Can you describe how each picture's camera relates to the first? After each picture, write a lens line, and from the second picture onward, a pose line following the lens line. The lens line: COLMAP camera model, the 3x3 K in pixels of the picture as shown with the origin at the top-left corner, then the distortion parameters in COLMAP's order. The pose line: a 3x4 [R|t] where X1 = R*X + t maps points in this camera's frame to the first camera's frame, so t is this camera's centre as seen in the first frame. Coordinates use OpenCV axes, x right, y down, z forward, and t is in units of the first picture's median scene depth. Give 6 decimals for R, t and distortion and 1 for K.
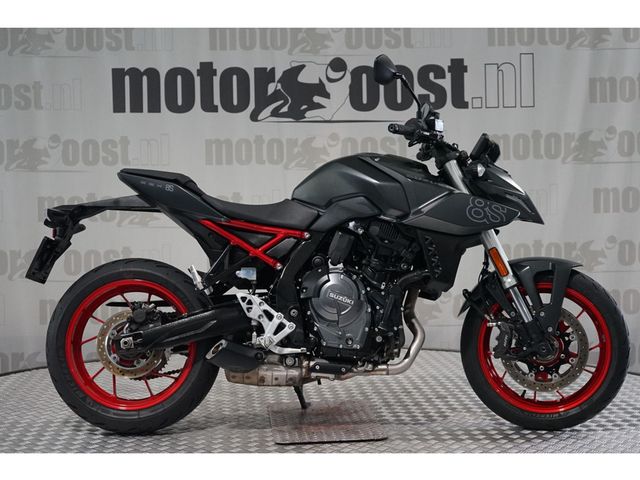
lens RADIAL K [[988.5, 0, 320.0], [0, 988.5, 240.0], [0, 0, 1]] dist [-0.028430, 0.004914]
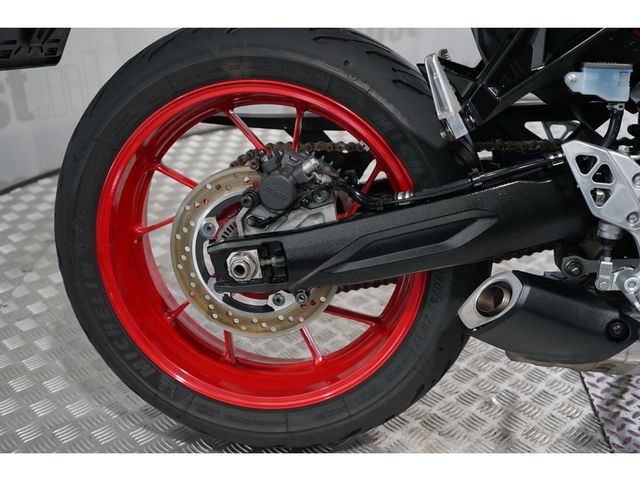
lens RADIAL K [[816.0, 0, 320.0], [0, 816.0, 240.0], [0, 0, 1]] dist [0.013689, -0.043260]
pose [[0.986138, 0.058228, -0.155372, -0.120231], [0.005721, 0.923911, 0.382566, -0.020660], [0.165826, -0.378152, 0.910771, 0.728392]]
